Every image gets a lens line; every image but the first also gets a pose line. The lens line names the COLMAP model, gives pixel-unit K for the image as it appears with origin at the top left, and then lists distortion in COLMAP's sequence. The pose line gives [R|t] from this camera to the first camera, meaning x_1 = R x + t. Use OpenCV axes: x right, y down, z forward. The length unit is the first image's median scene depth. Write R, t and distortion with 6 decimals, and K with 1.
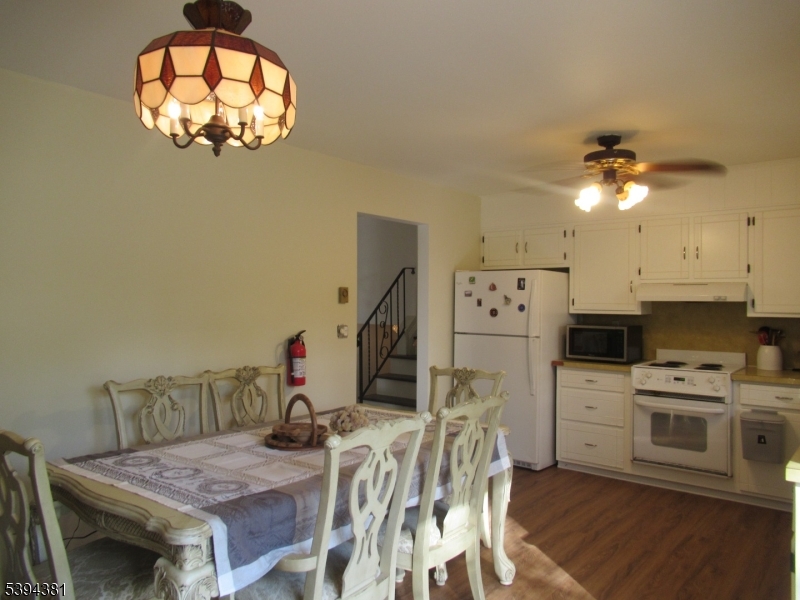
lens RADIAL K [[590.0, 0, 401.6], [0, 590.0, 296.2], [0, 0, 1]] dist [-0.015938, -0.005535]
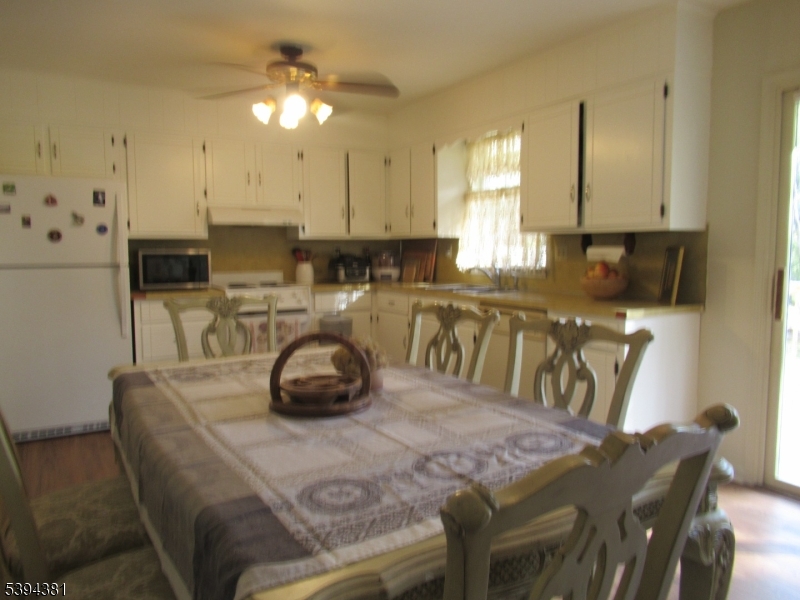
lens RADIAL K [[590.0, 0, 401.6], [0, 590.0, 296.2], [0, 0, 1]] dist [-0.015938, -0.005535]
pose [[0.354837, -0.087672, 0.930809, -0.436929], [-0.006879, 0.995322, 0.096371, 0.034168], [-0.934903, -0.040599, 0.352573, 0.392503]]
